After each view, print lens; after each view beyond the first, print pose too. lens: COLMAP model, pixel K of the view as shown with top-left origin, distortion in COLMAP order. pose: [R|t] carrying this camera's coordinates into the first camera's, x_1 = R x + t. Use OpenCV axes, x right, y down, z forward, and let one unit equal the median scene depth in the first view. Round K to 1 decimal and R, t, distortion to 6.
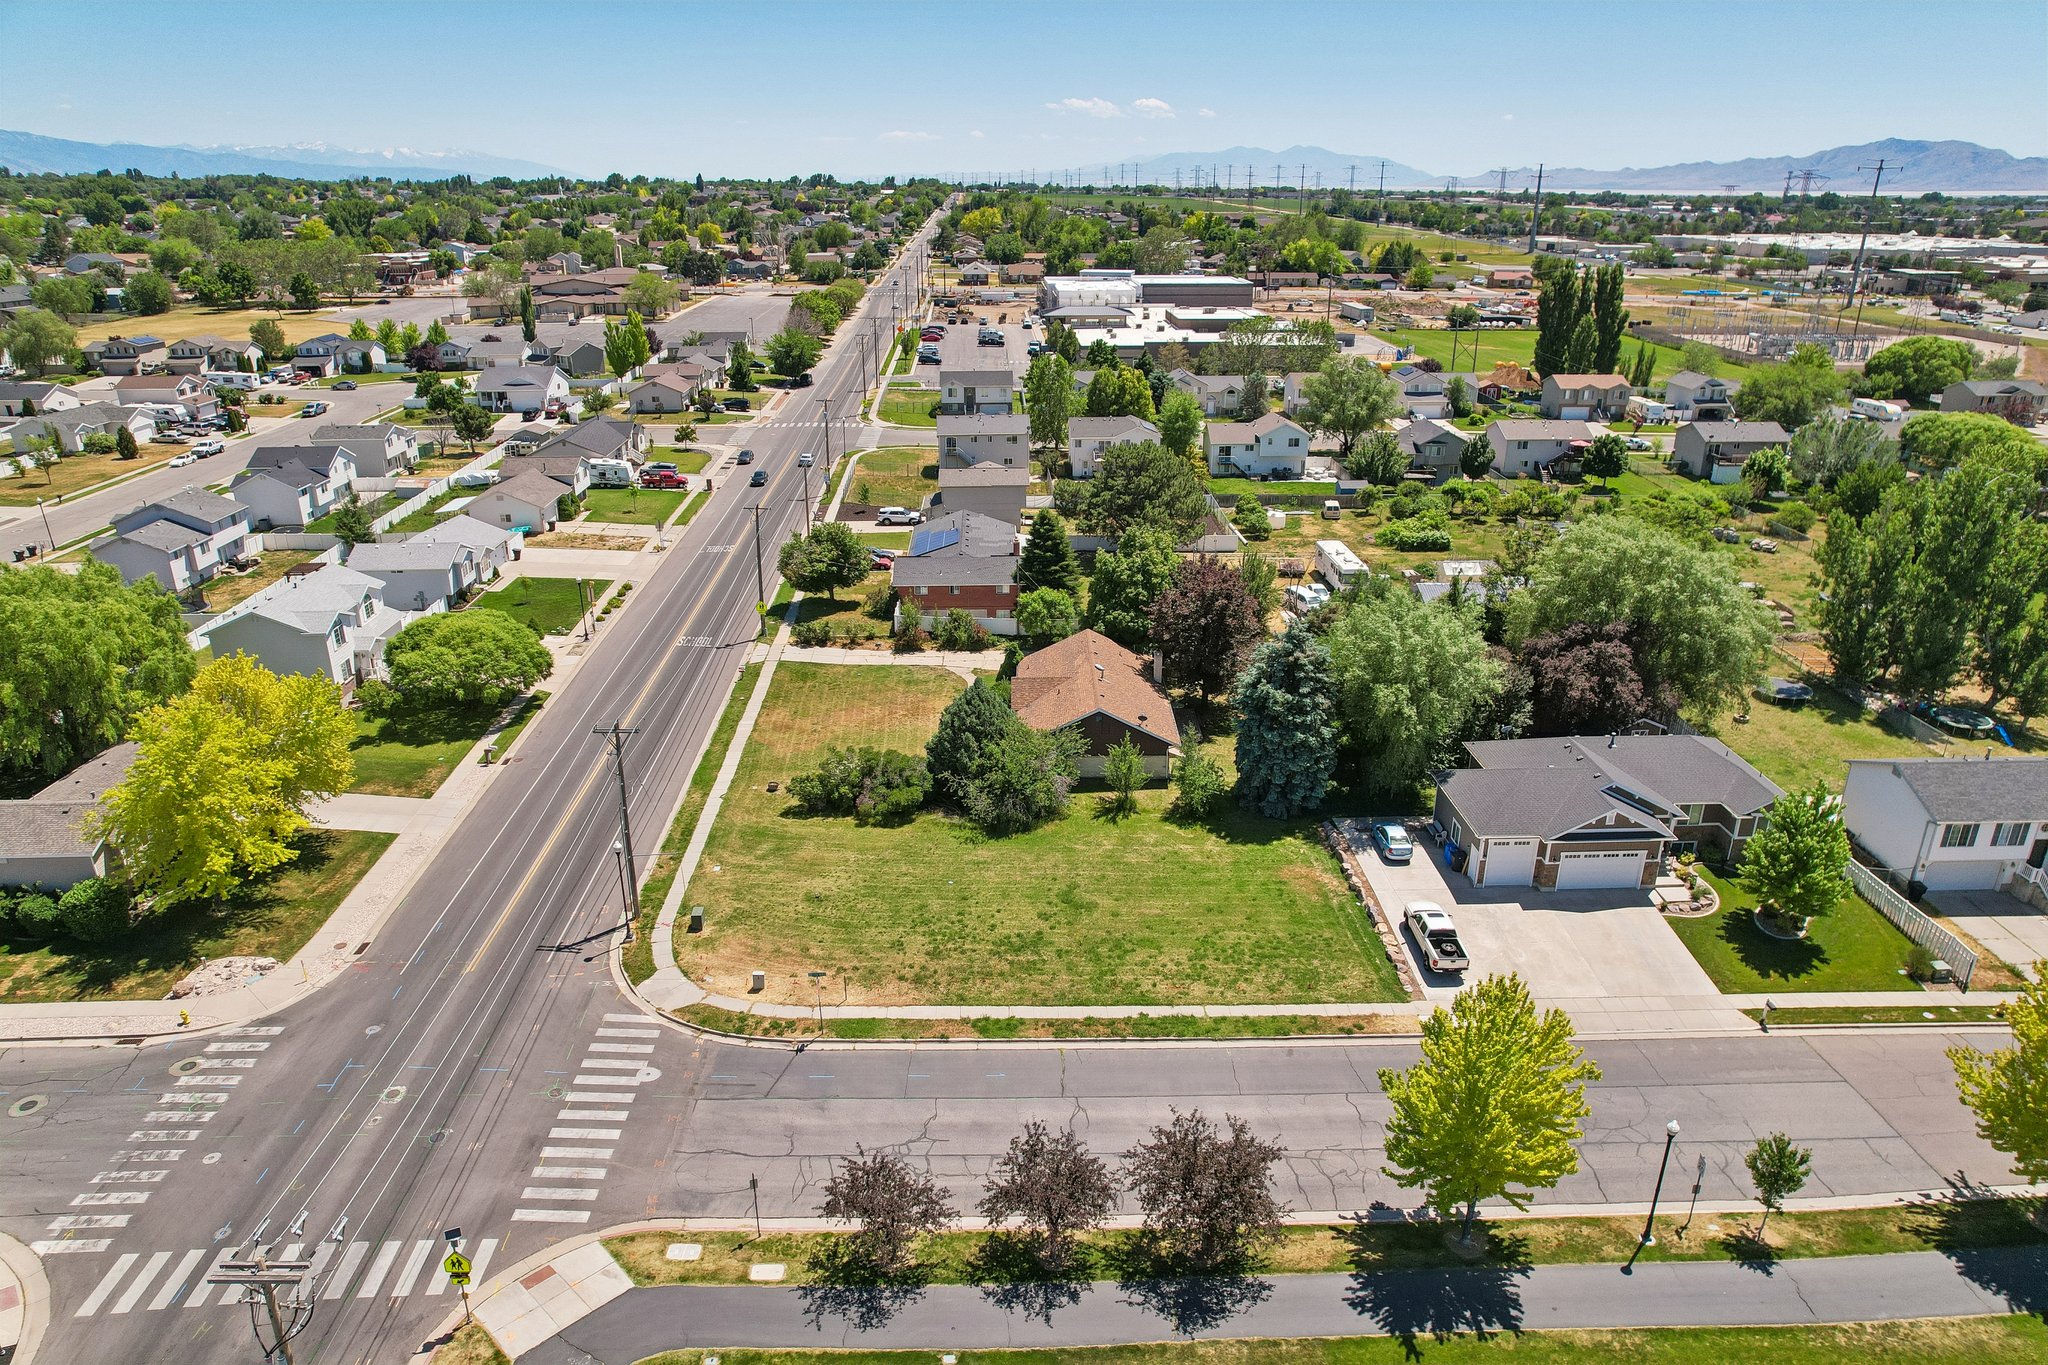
lens RADIAL K [[1319.7, 0, 1024.0], [0, 1319.7, 682.5], [0, 0, 1]] dist [-0.080791, 0.071584]
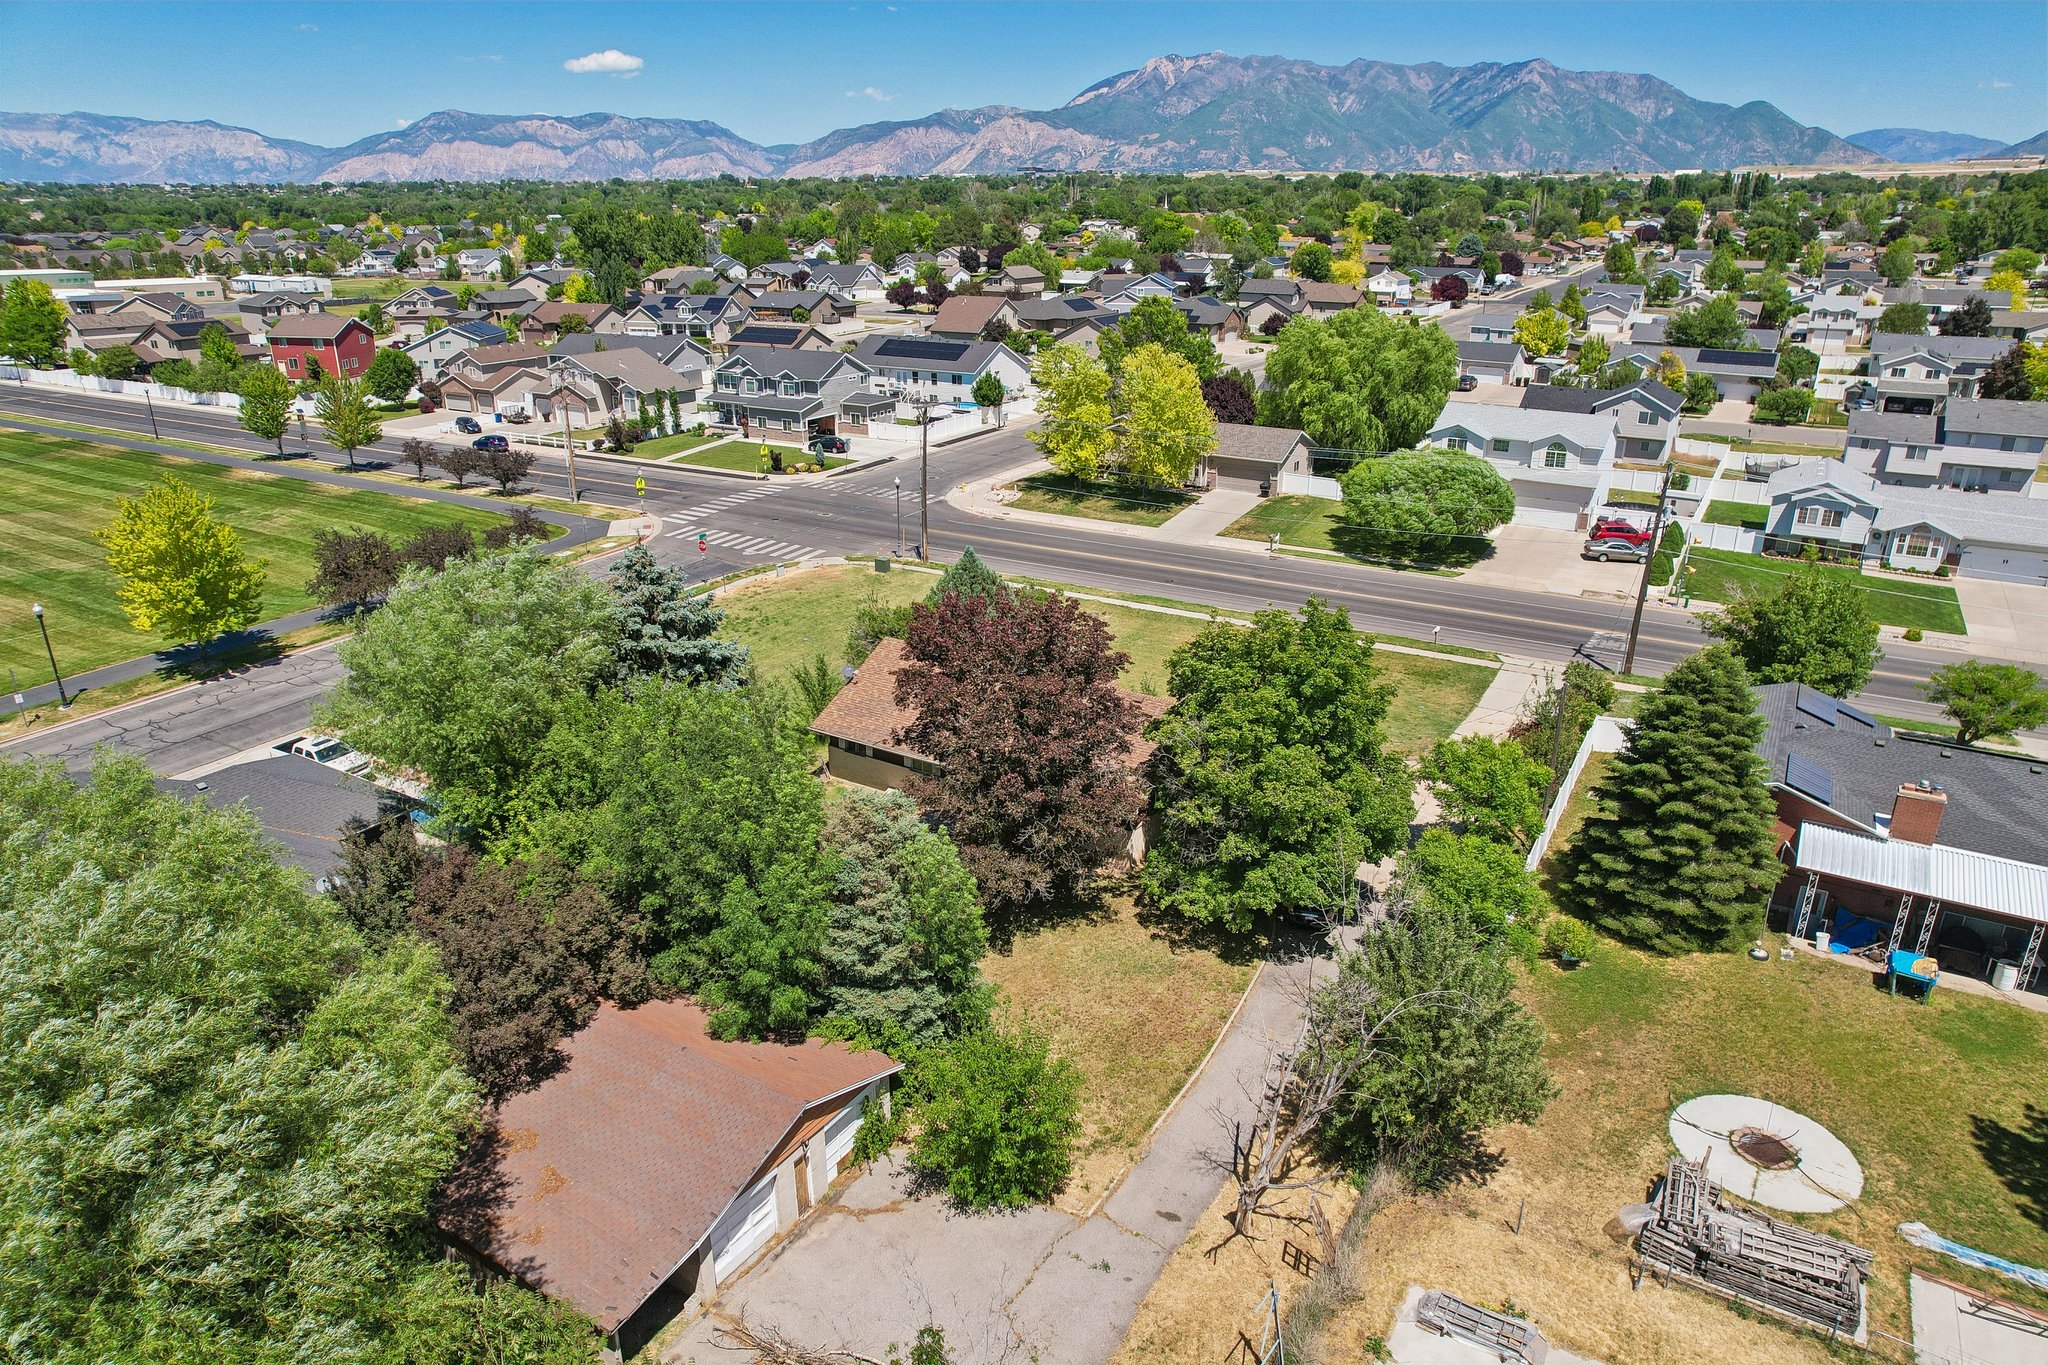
lens RADIAL K [[1319.7, 0, 1024.0], [0, 1319.7, 682.5], [0, 0, 1]] dist [-0.080791, 0.071584]
pose [[-0.551834, 0.291048, -0.781518, 0.460370], [-0.301562, 0.804068, 0.512381, -0.276012], [0.777521, 0.518426, -0.355943, 1.056101]]
